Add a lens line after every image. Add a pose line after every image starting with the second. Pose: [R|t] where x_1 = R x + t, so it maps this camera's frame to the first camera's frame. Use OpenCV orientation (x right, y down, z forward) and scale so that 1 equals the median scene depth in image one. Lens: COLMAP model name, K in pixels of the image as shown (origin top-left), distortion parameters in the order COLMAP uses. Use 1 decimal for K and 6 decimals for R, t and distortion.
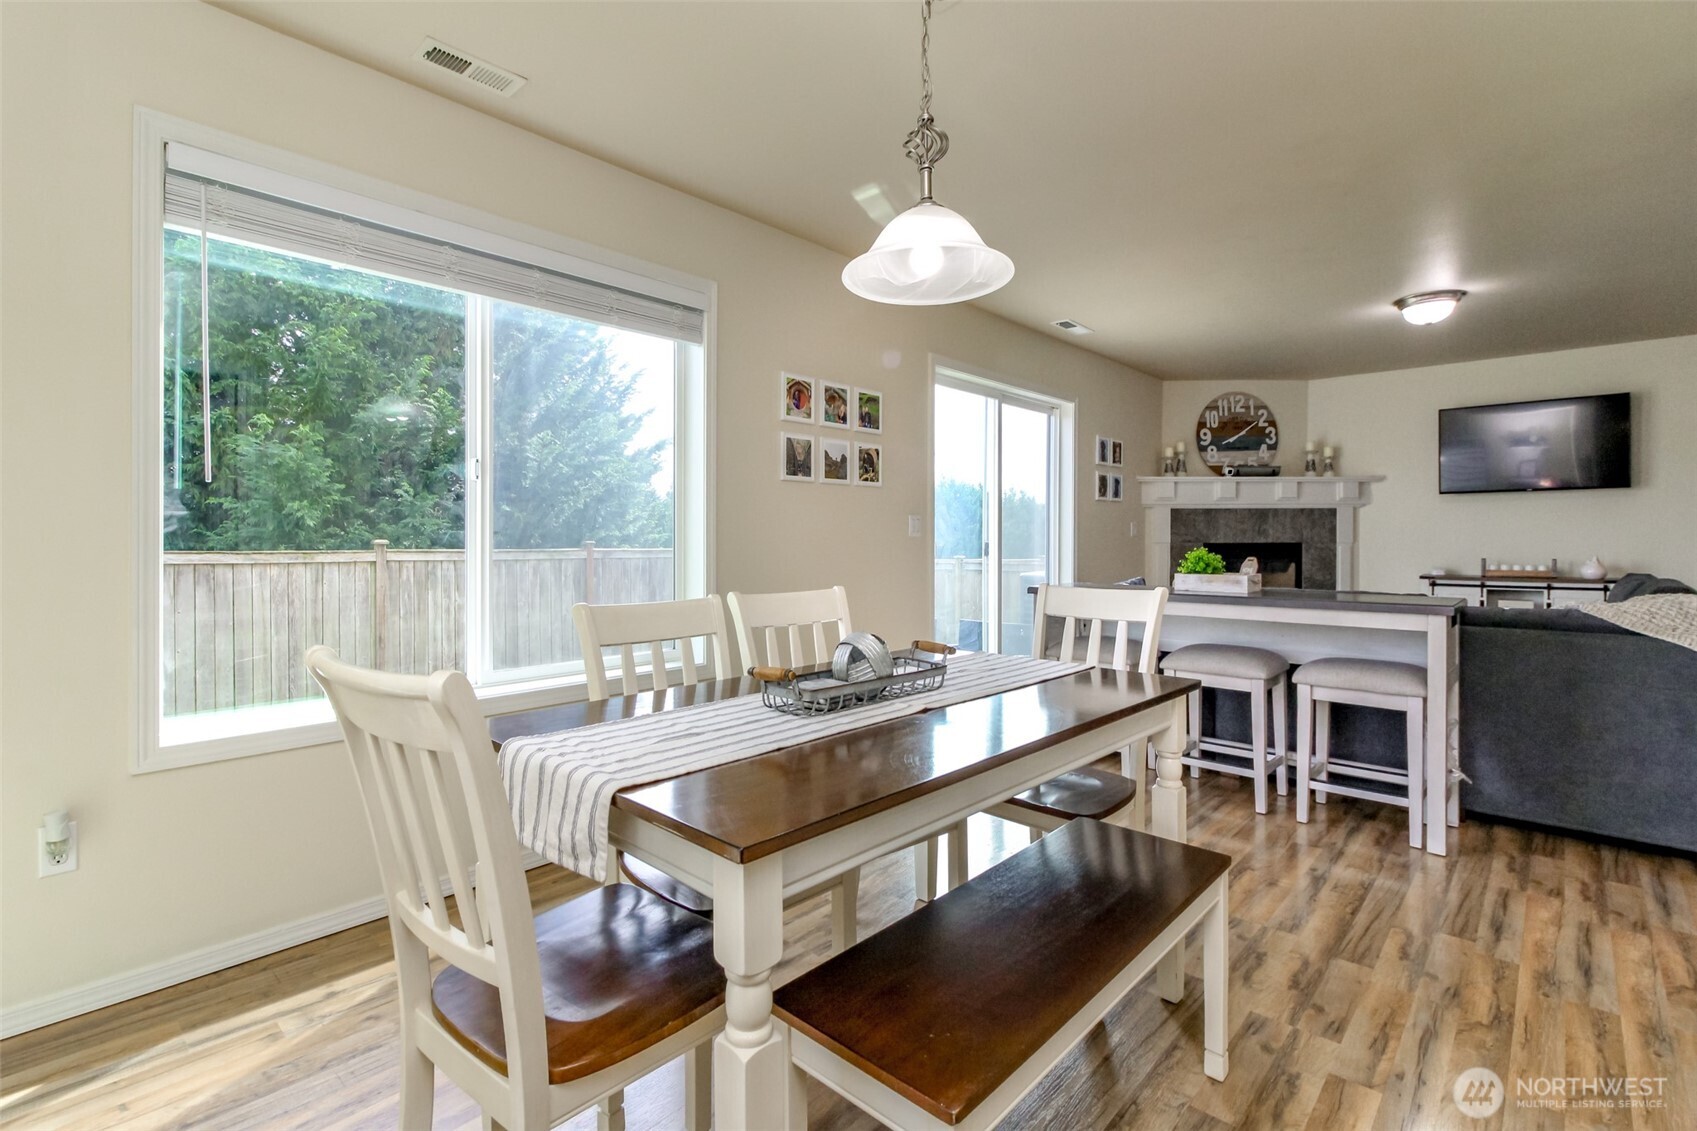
lens RADIAL K [[777.0, 0, 860.5], [0, 777.0, 556.6], [0, 0, 1]] dist [0.011352, -0.007222]
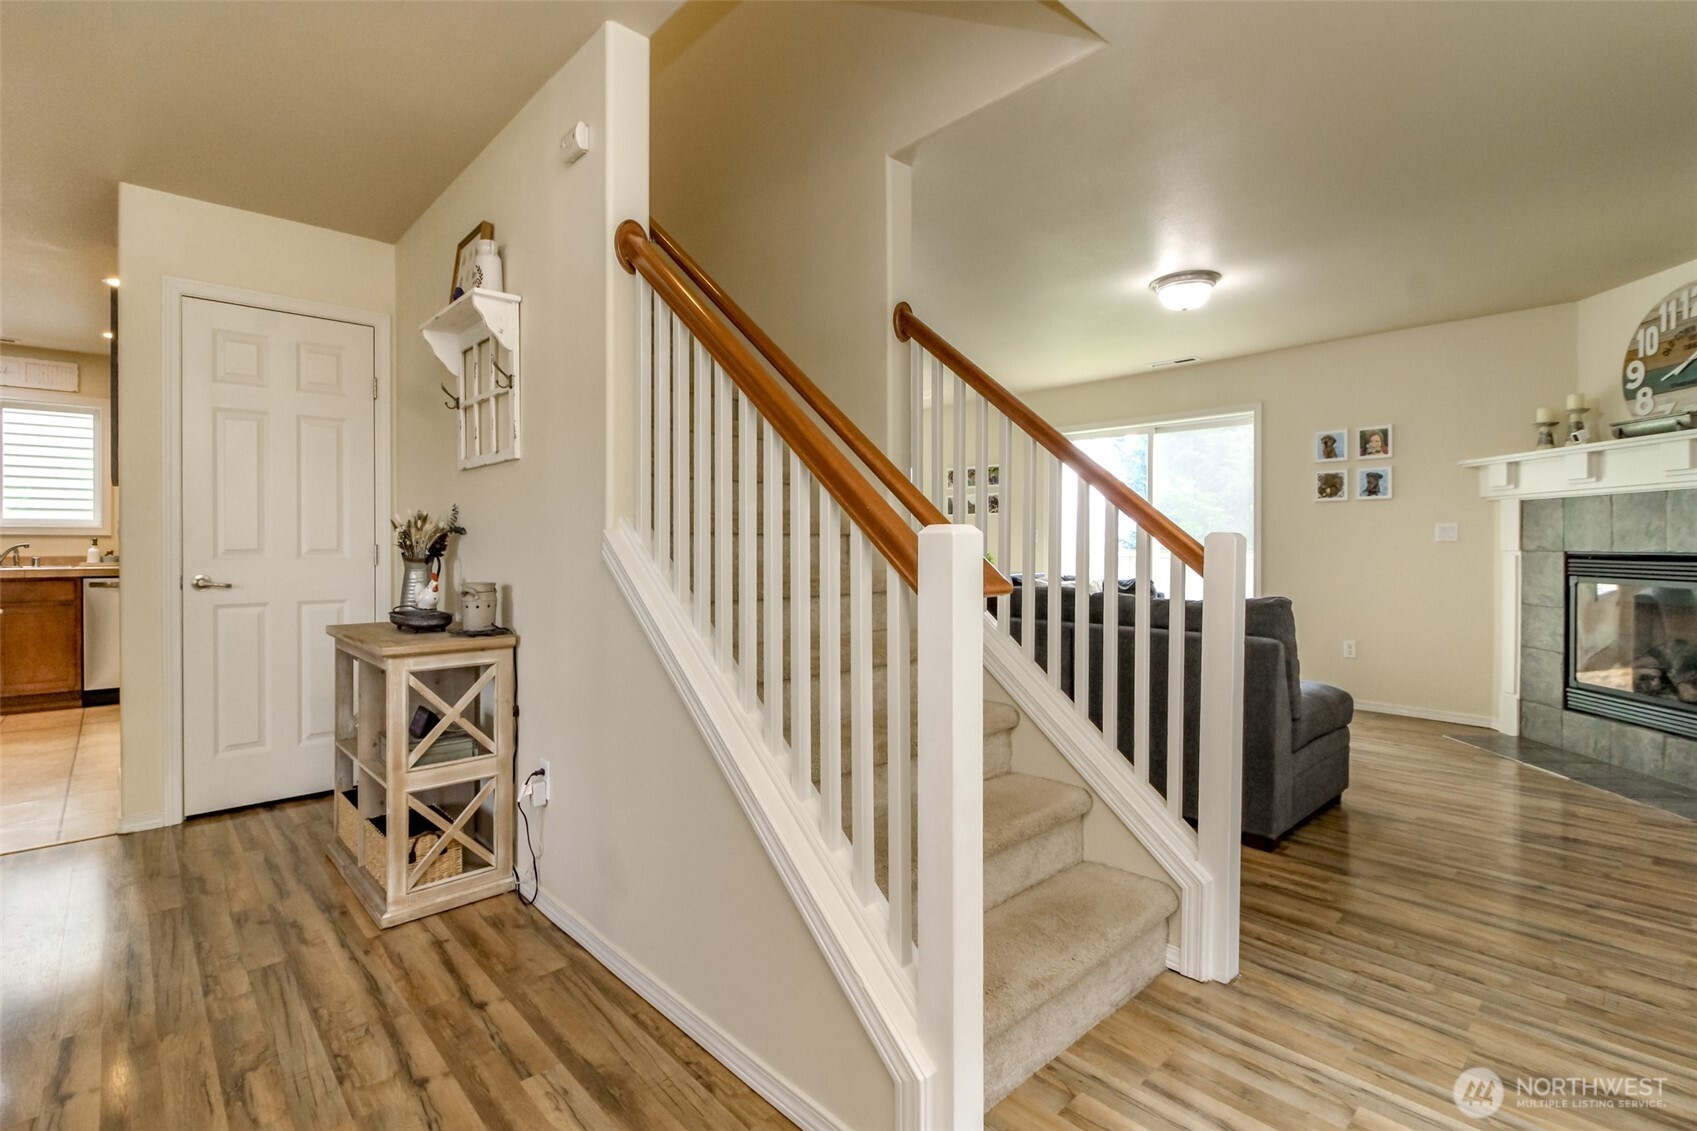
lens RADIAL K [[777.0, 0, 811.0], [0, 777.0, 542.5], [0, 0, 1]] dist [0.011352, -0.007222]
pose [[-0.115561, 0.002800, -0.993296, 1.147173], [-0.023759, 0.999702, 0.005582, -0.013799], [0.993016, 0.024245, -0.115460, 0.460407]]
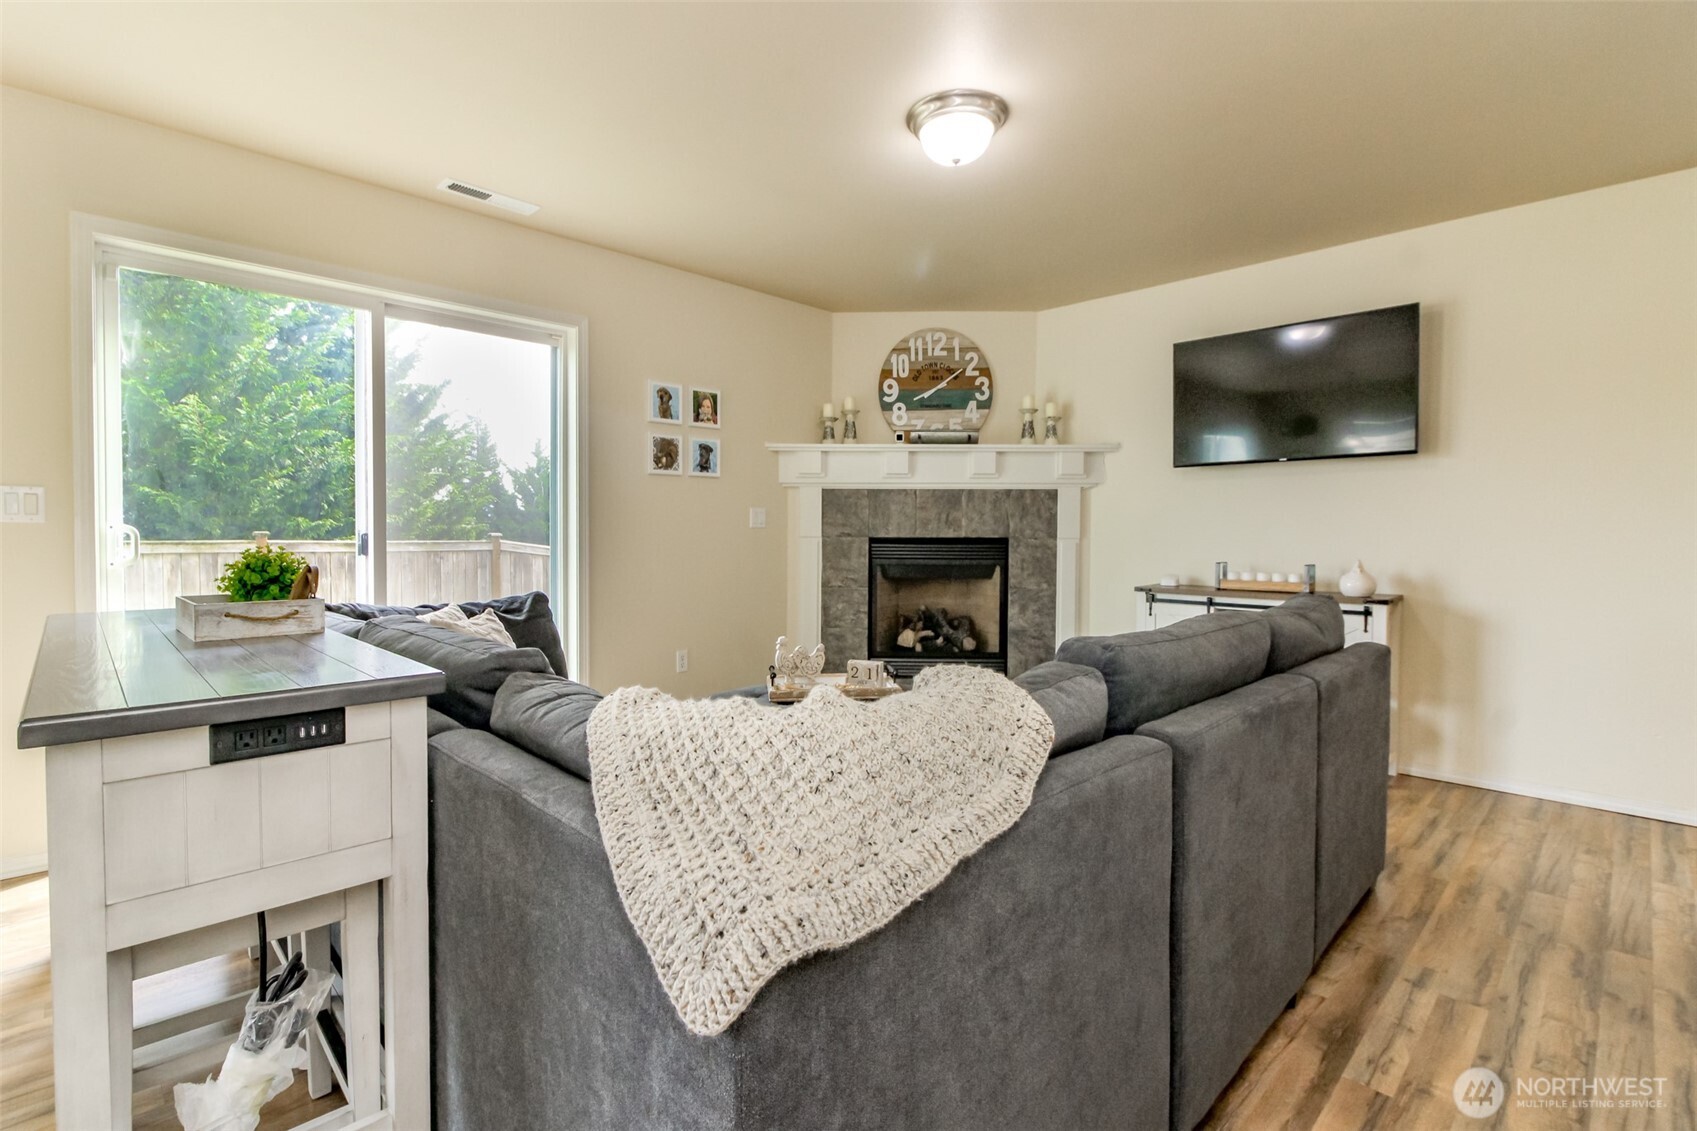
lens RADIAL K [[777.0, 0, 863.0], [0, 777.0, 568.4], [0, 0, 1]] dist [0.011352, -0.007222]
pose [[0.997883, 0.009542, -0.064338, 0.481334], [-0.008413, 0.999806, 0.017790, -0.001590], [0.064496, -0.017211, 0.997770, 0.285889]]
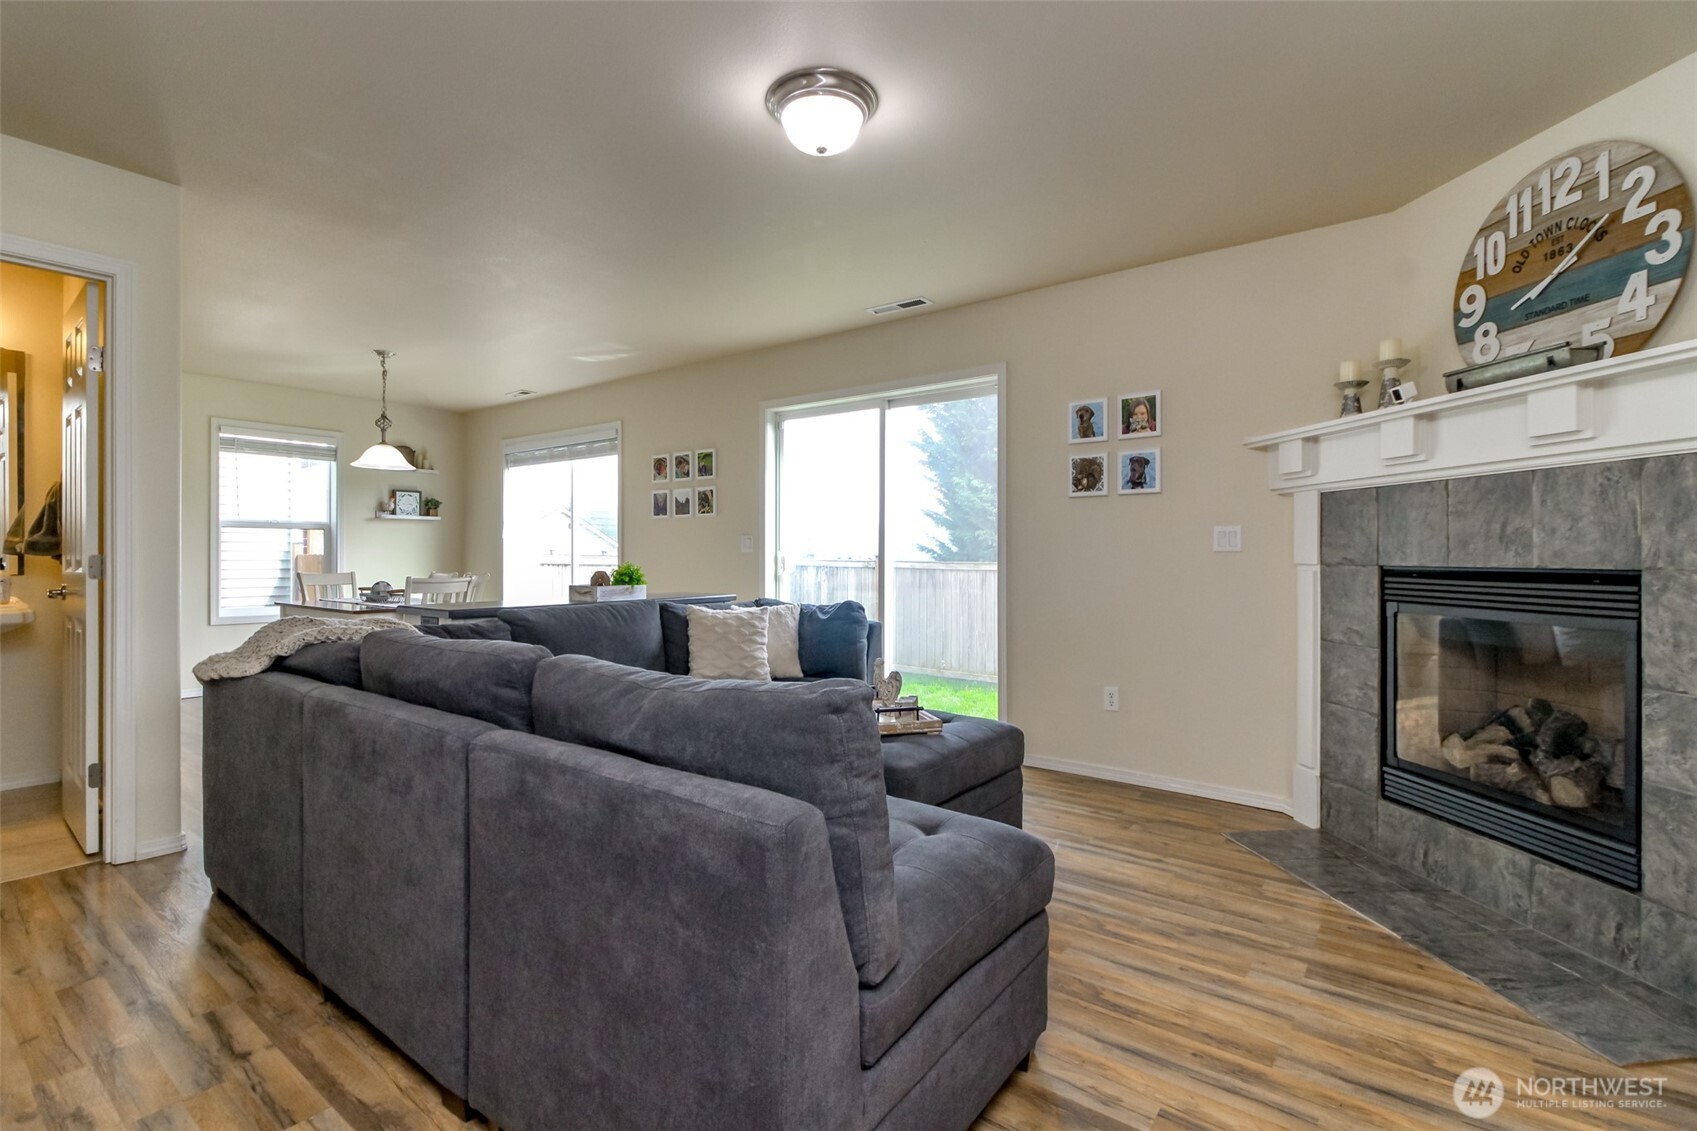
lens RADIAL K [[777.0, 0, 802.5], [0, 777.0, 550.5], [0, 0, 1]] dist [0.011352, -0.007222]
pose [[0.055793, -0.002268, -0.998440, 0.857406], [-0.024830, 0.999685, -0.003658, -0.016429], [0.998134, 0.024996, 0.055719, 0.653971]]
